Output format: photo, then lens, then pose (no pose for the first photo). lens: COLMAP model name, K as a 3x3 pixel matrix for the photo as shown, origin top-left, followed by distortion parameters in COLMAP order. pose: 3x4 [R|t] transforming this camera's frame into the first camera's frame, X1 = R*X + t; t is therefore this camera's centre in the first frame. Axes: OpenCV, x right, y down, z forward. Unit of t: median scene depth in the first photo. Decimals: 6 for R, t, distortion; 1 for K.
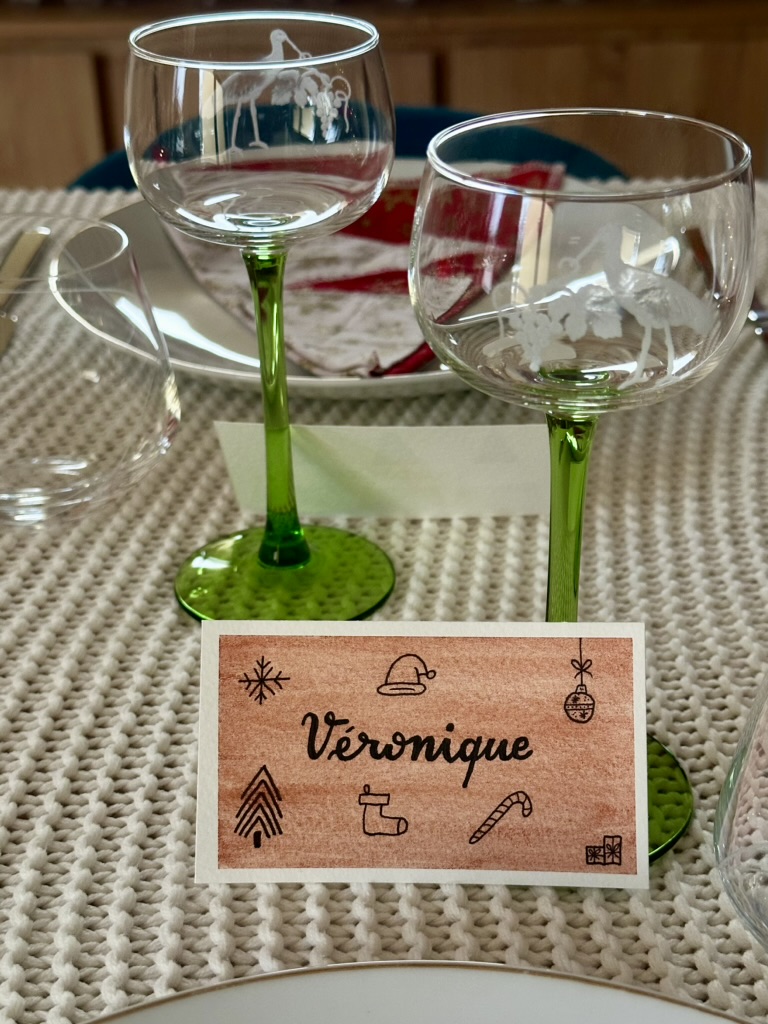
lens RADIAL K [[1592.5, 0, 408.6], [0, 1592.5, 523.6], [0, 0, 1]] dist [0.051221, 0.000000]
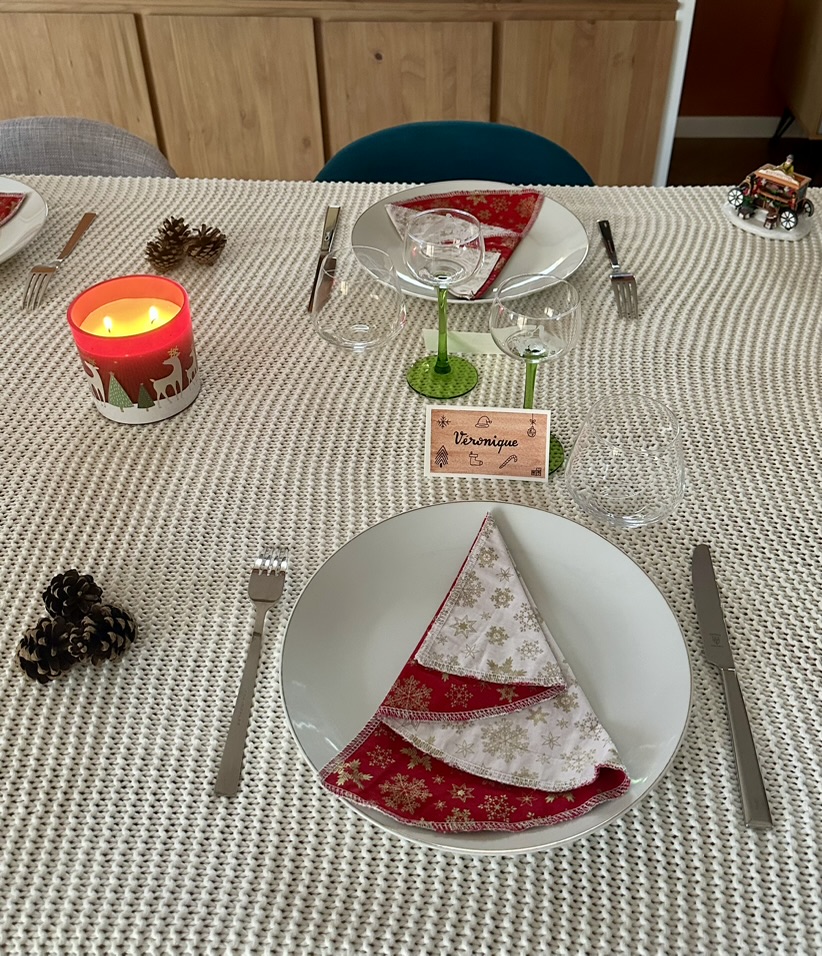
lens RADIAL K [[842.4, 0, 415.6], [0, 842.4, 472.3], [0, 0, 1]] dist [-0.053269, 0.026889]
pose [[0.997980, 0.034281, -0.053494, -0.036317], [-0.019799, 0.967822, 0.250855, -0.197913], [0.060372, -0.249289, 0.966546, -0.639536]]
